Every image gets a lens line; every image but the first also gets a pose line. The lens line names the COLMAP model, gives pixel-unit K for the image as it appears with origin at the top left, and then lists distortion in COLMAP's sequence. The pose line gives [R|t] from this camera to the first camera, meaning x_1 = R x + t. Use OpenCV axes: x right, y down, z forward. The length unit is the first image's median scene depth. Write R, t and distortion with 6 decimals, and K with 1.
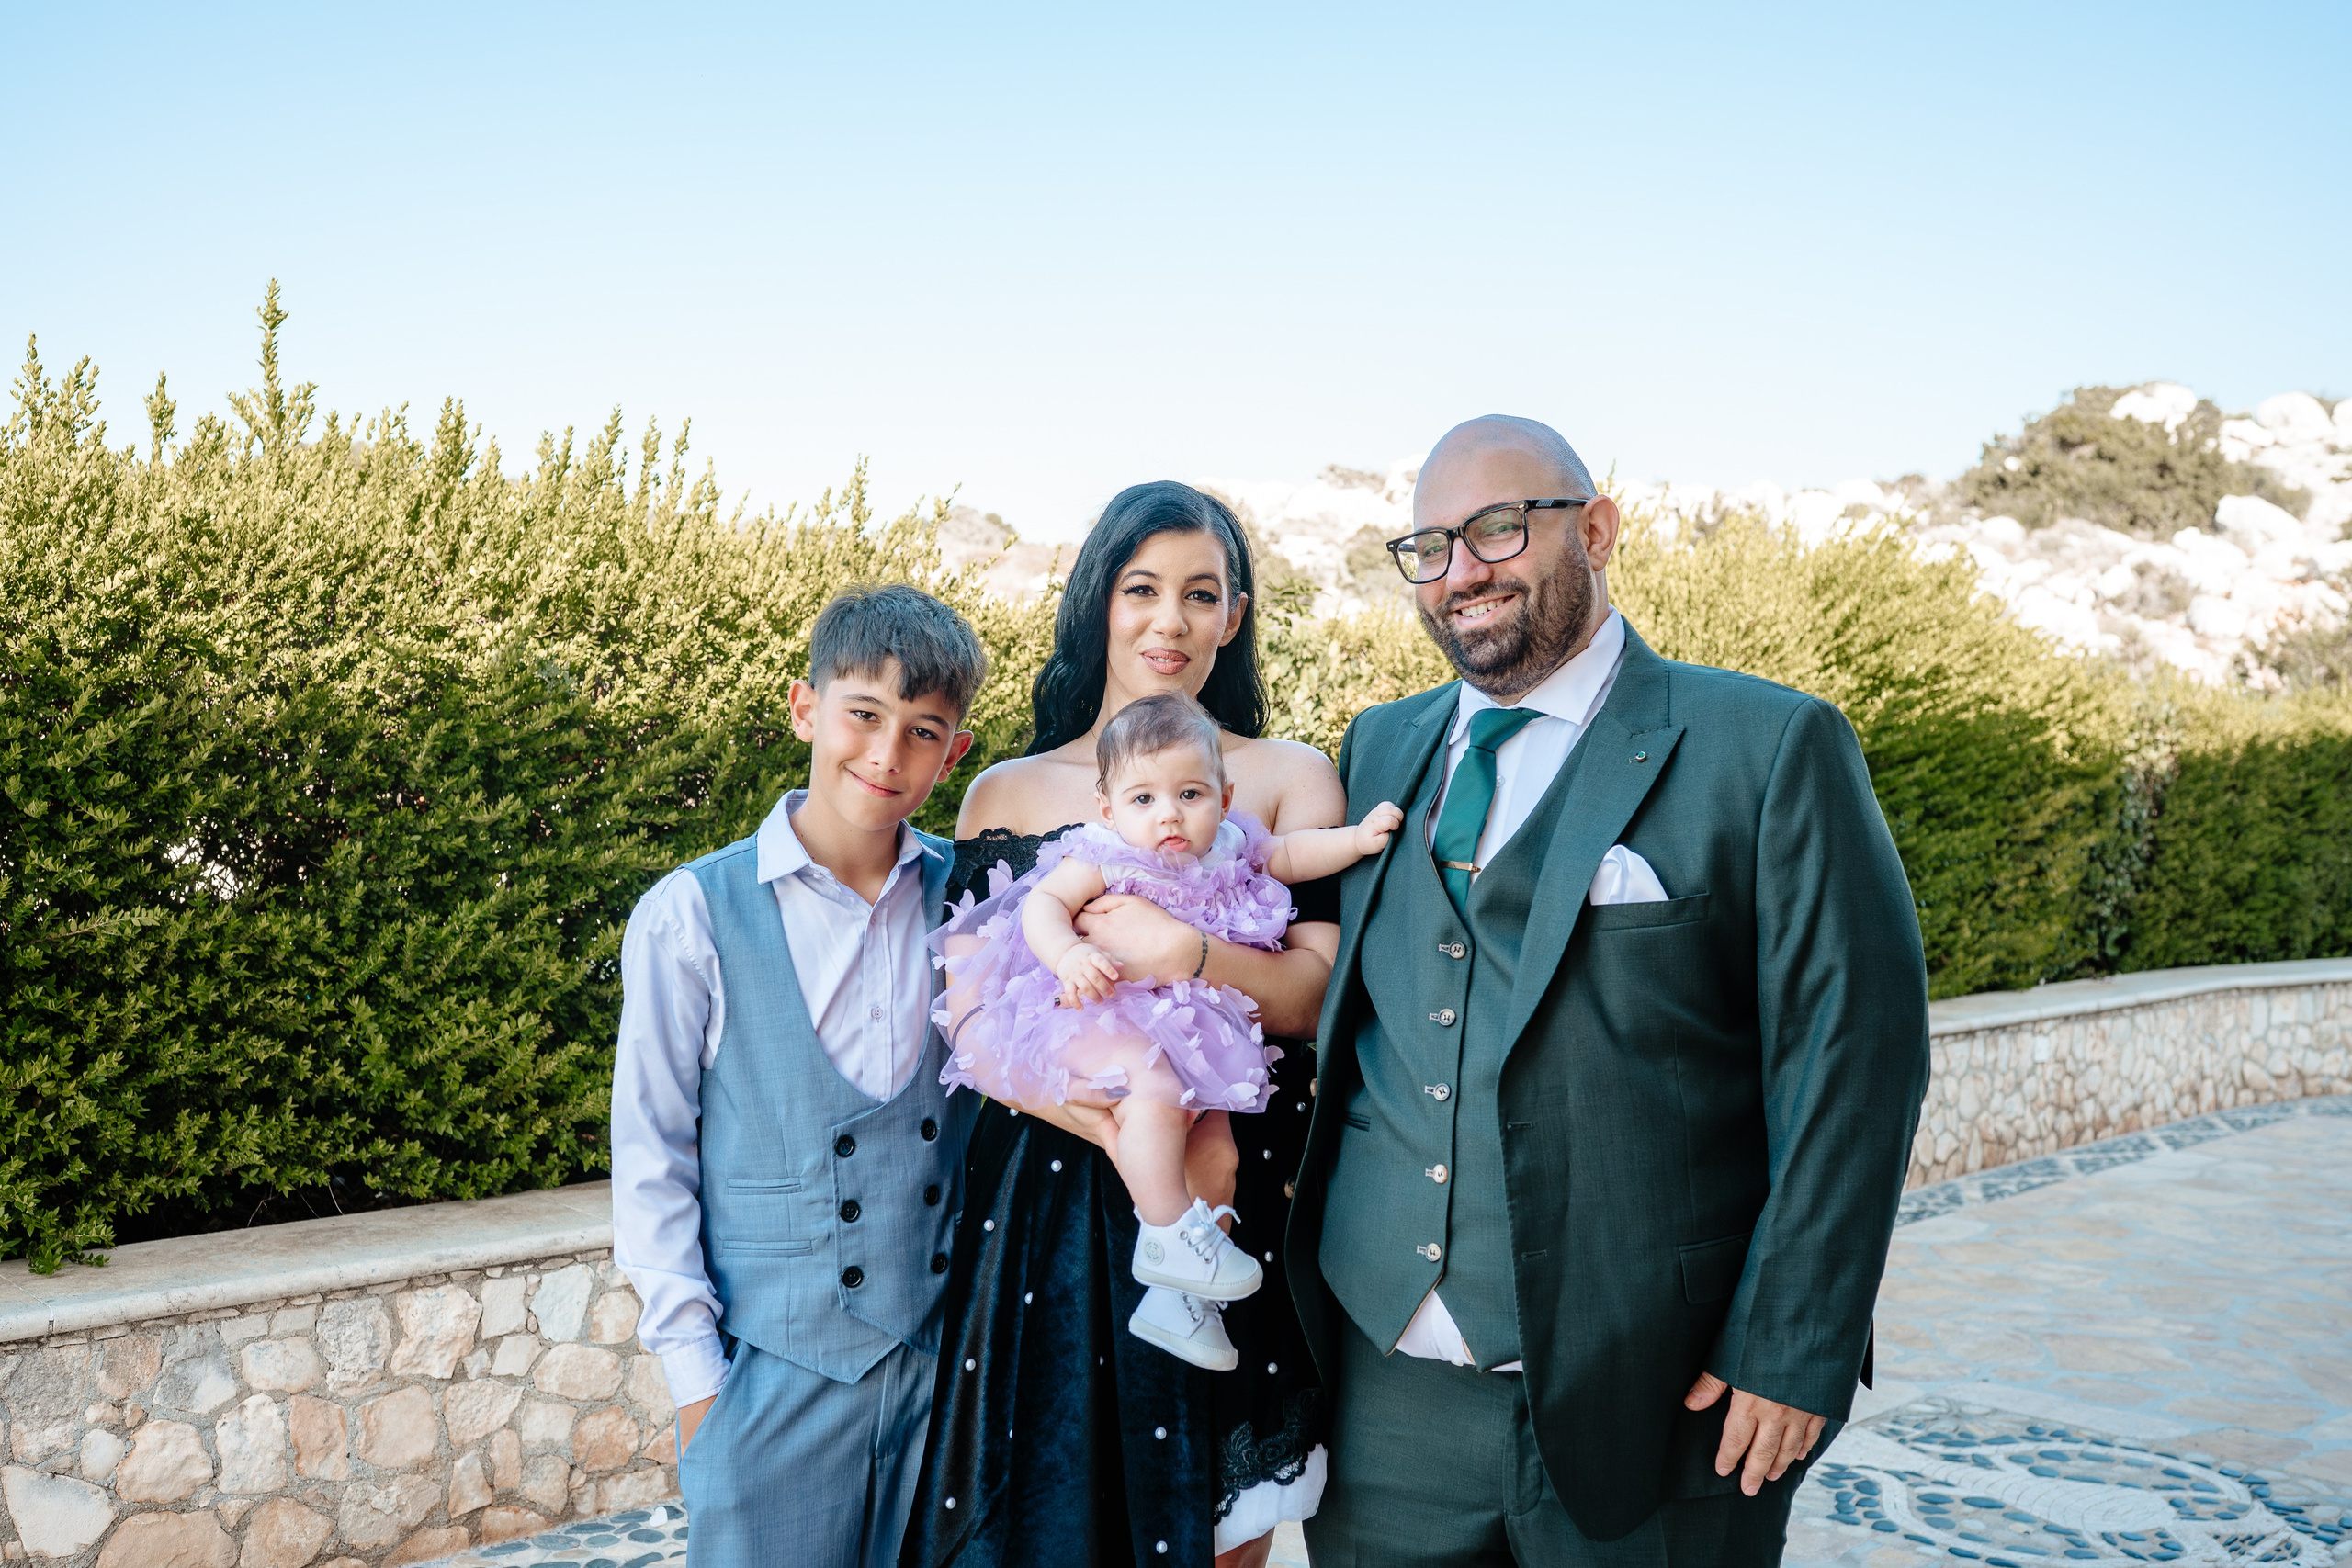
lens RADIAL K [[2222.6, 0, 1181.2], [0, 2222.6, 781.0], [0, 0, 1]] dist [0.000033, 0.000000]
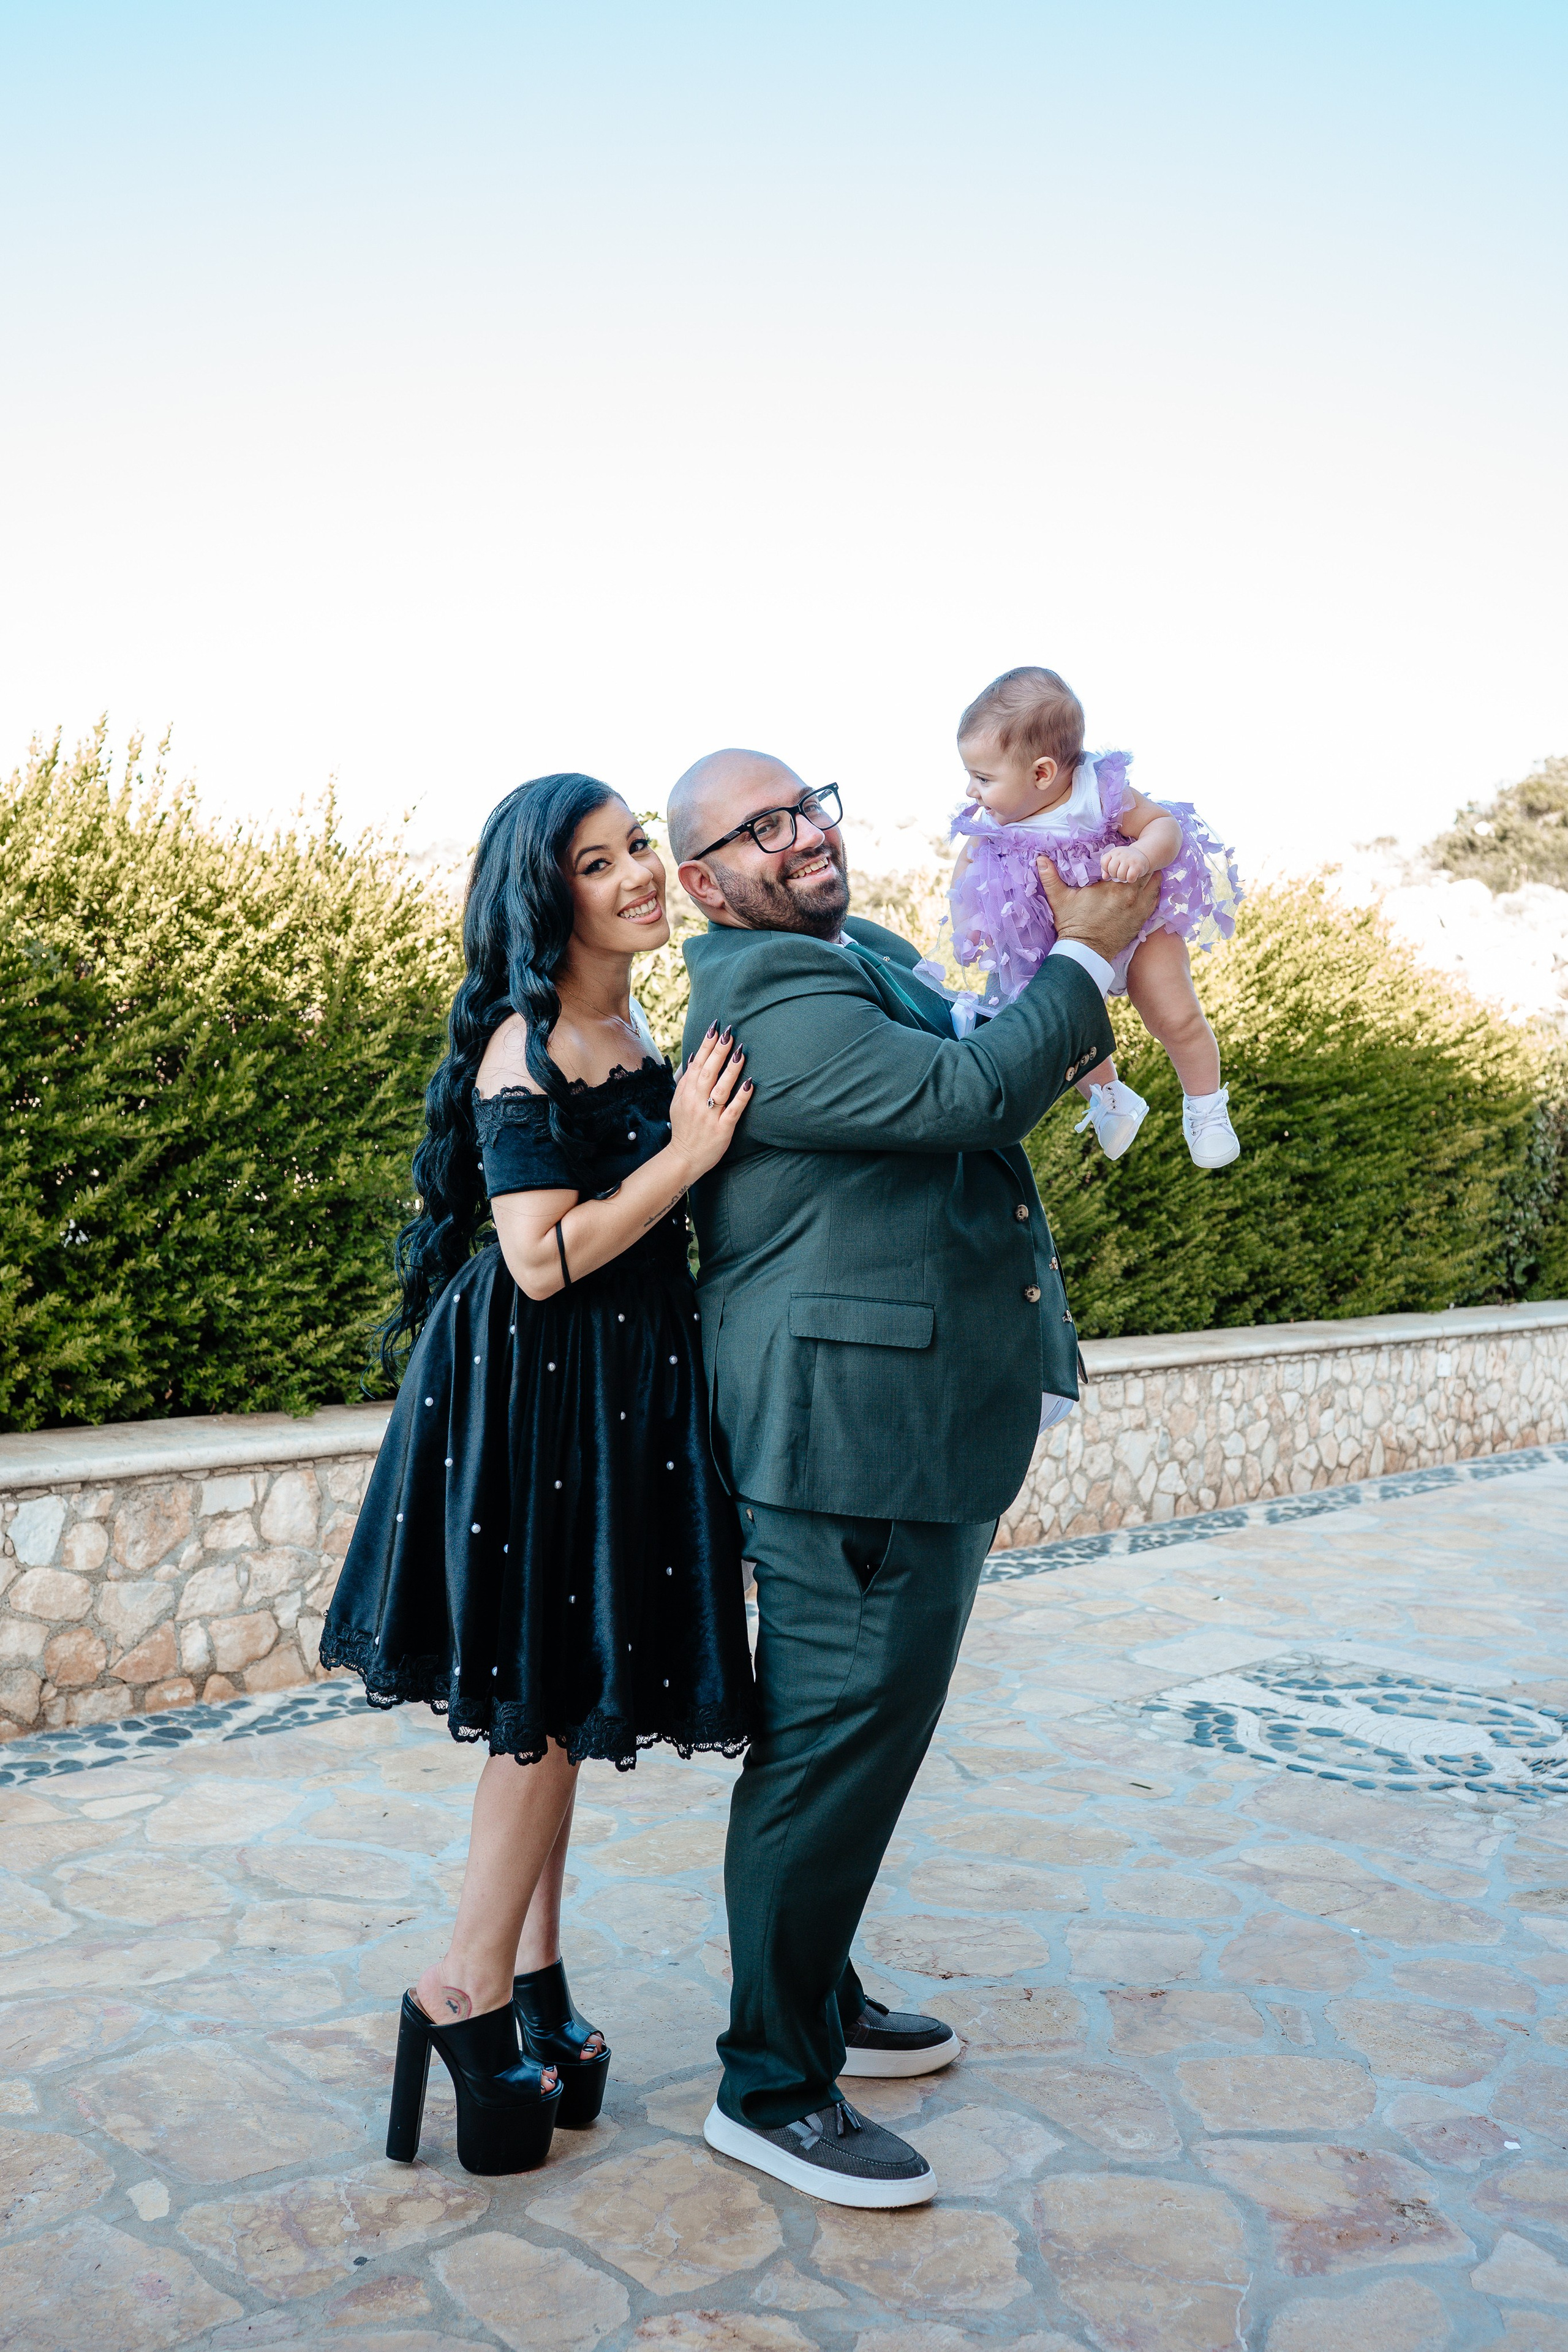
lens RADIAL K [[2222.8, 0, 785.4], [0, 2222.8, 1170.5], [0, 0, 1]] dist [0.000033, 0.000000]
pose [[0.998354, 0.023162, 0.052470, 0.024400], [-0.024201, 0.999522, 0.019242, 0.027582], [-0.051999, -0.020481, 0.998437, -0.095877]]
